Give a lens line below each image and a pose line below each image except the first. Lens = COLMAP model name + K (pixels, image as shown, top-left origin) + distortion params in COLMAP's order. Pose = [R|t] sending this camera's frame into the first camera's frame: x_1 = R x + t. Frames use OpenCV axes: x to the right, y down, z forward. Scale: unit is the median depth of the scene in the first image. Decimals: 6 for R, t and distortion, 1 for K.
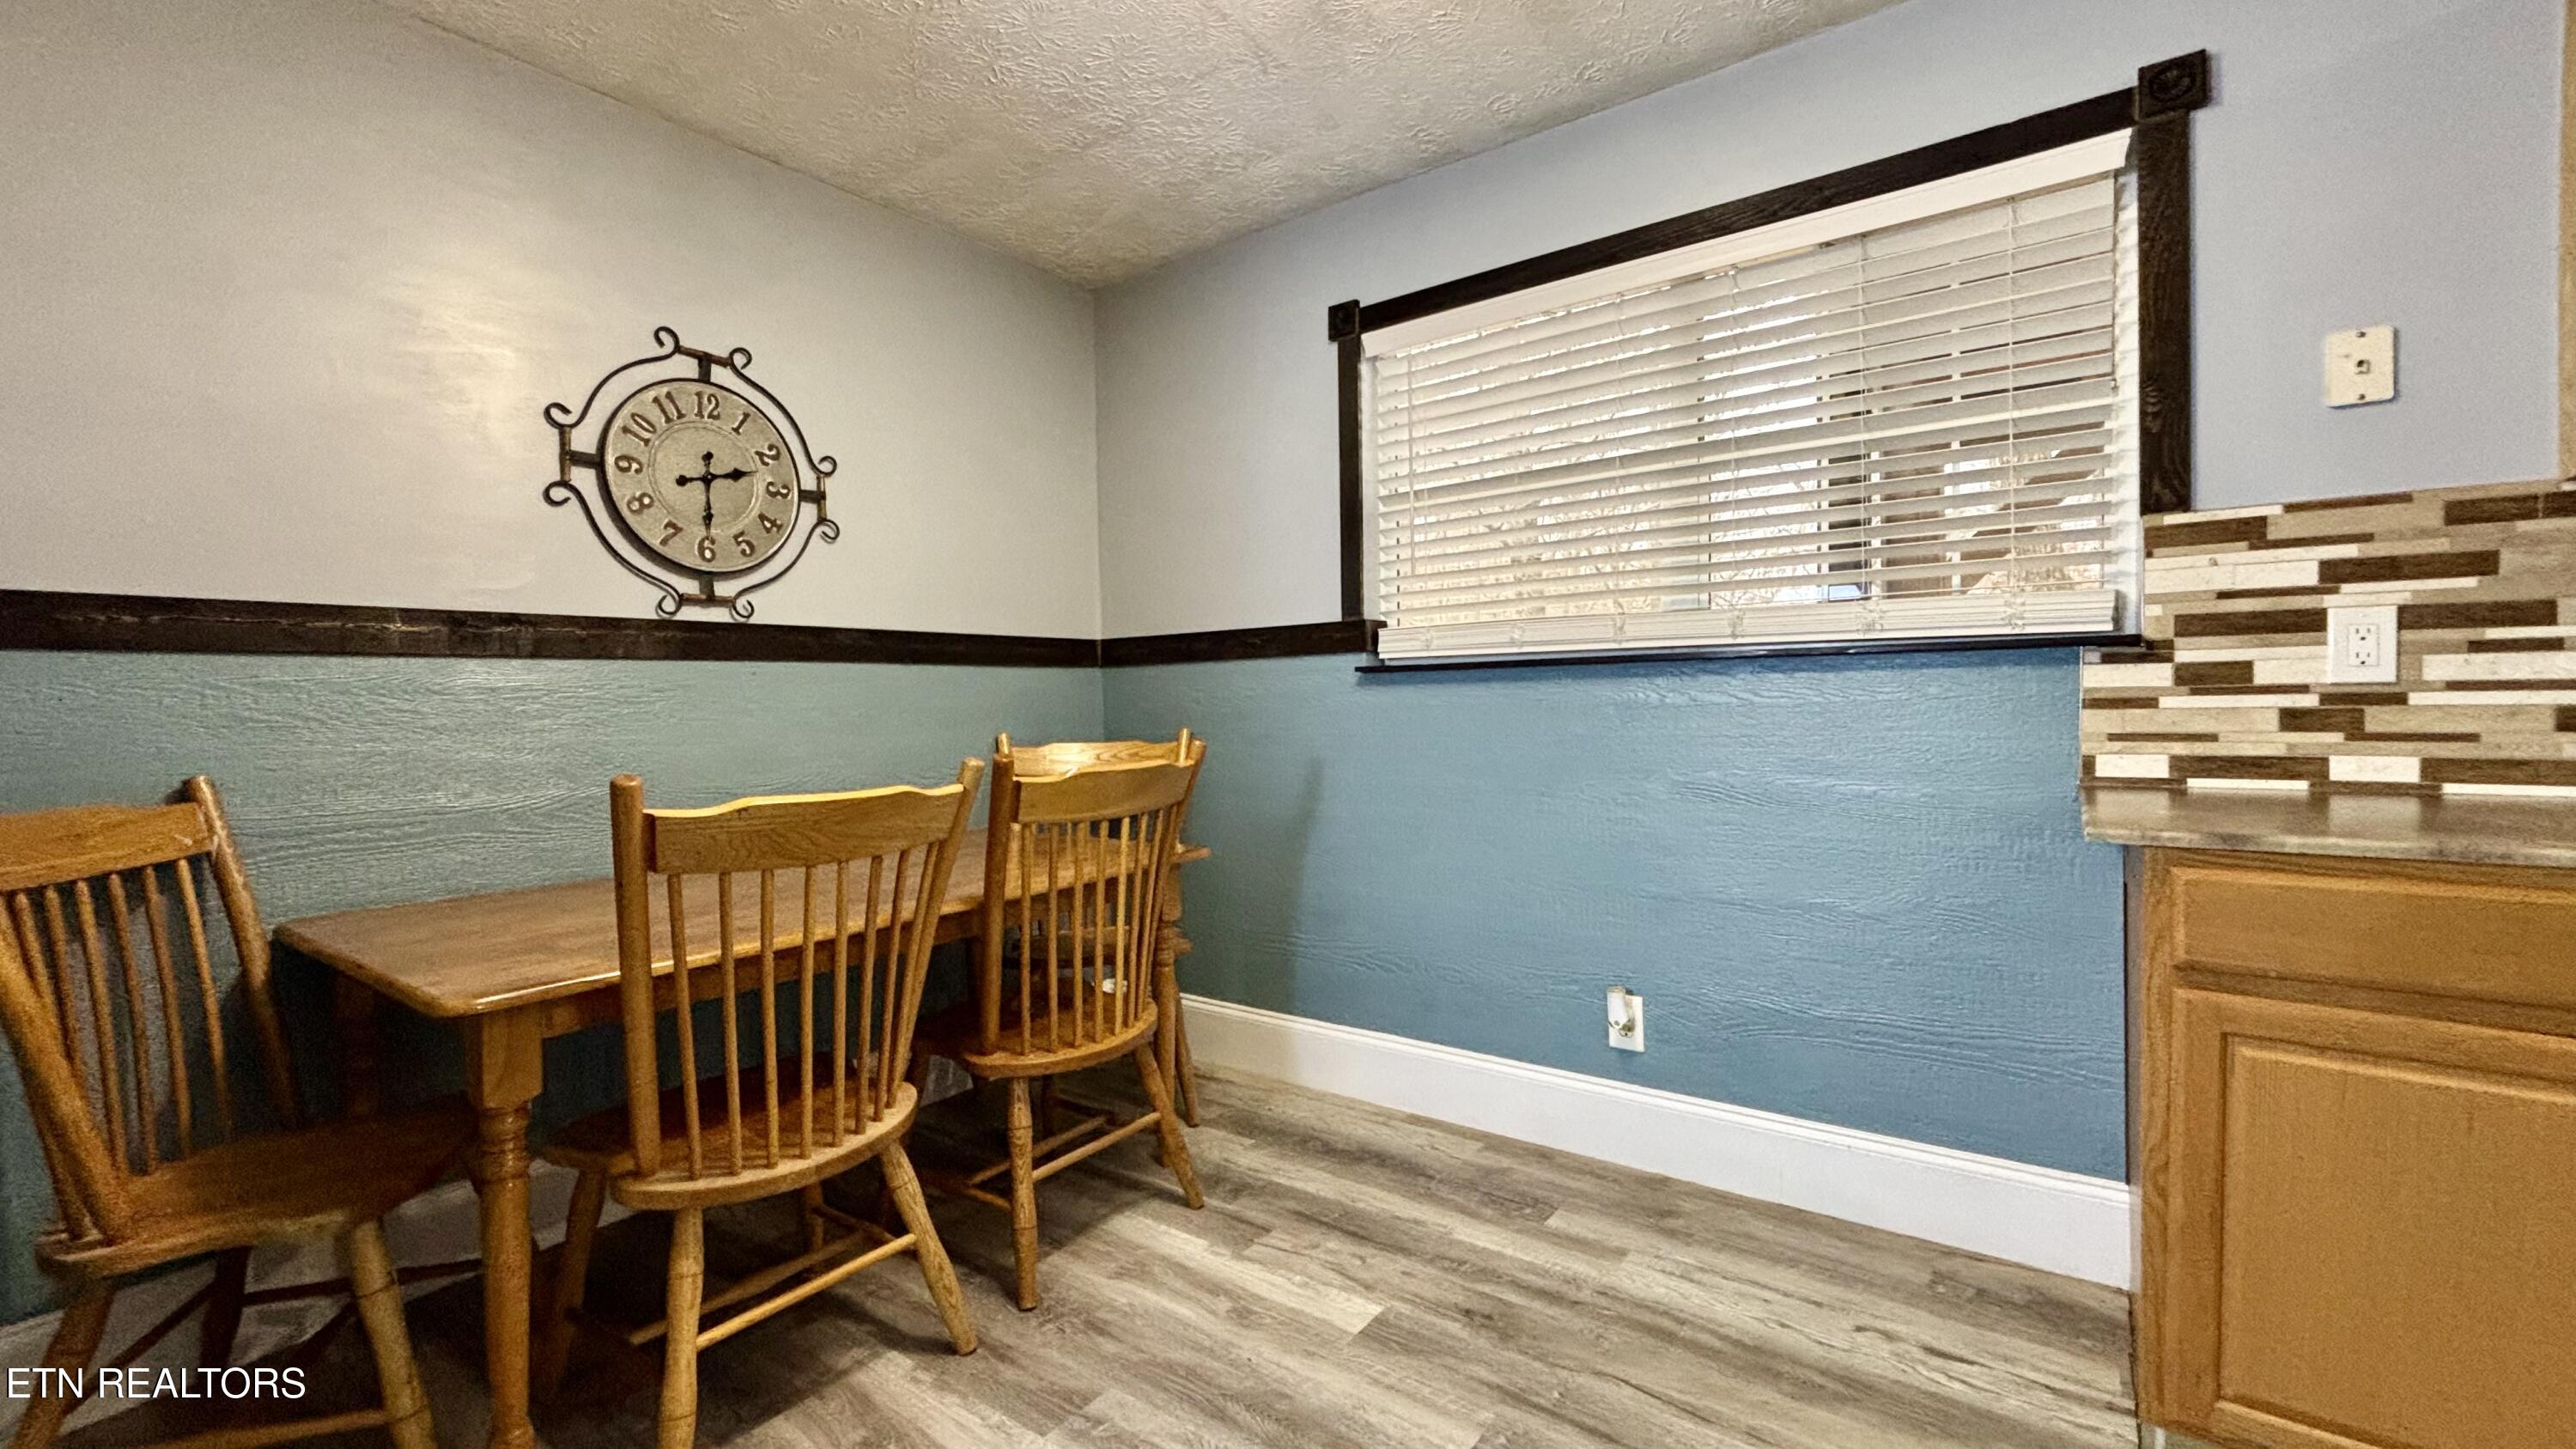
lens RADIAL K [[1049.8, 0, 1284.1], [0, 1049.8, 718.9], [0, 0, 1]] dist [0.011961, -0.000679]
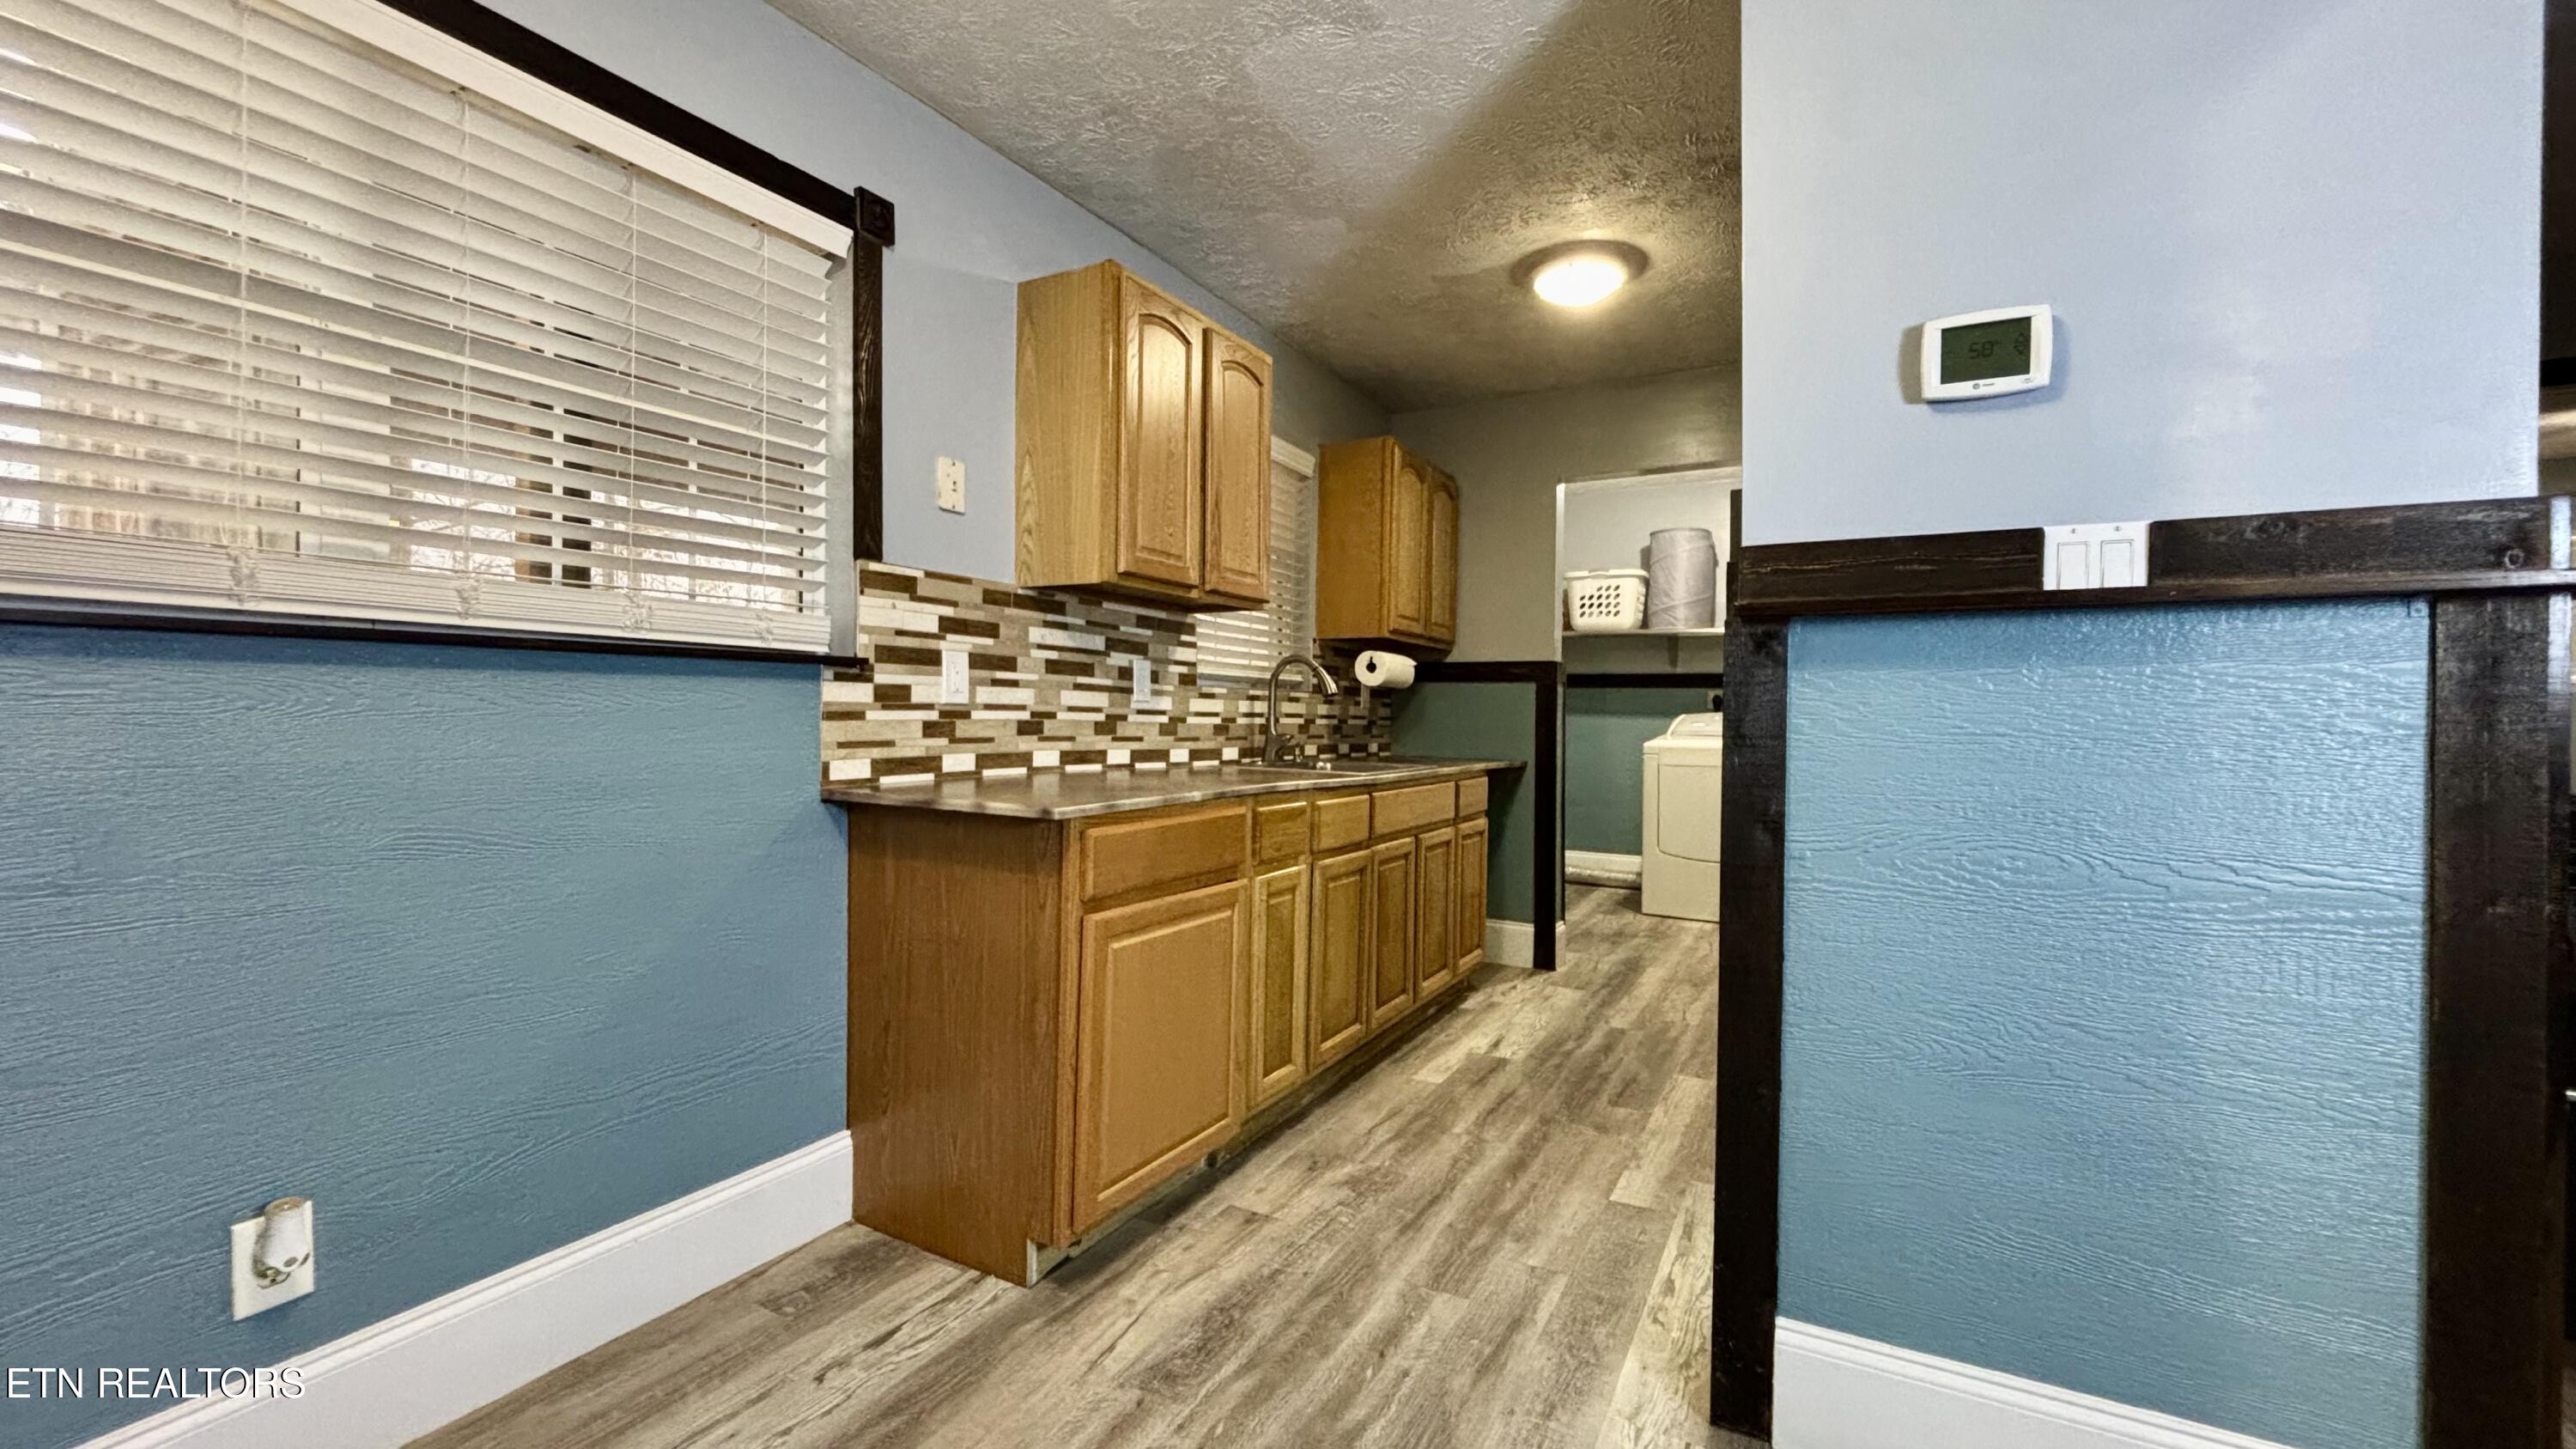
lens RADIAL K [[1049.8, 0, 1291.8], [0, 1049.8, 723.4], [0, 0, 1]] dist [0.011961, -0.000679]
pose [[-0.141428, 0.010047, 0.989898, -0.450188], [0.013851, 0.999871, -0.008170, 0.010678], [-0.989852, 0.012556, -0.141549, 0.719434]]
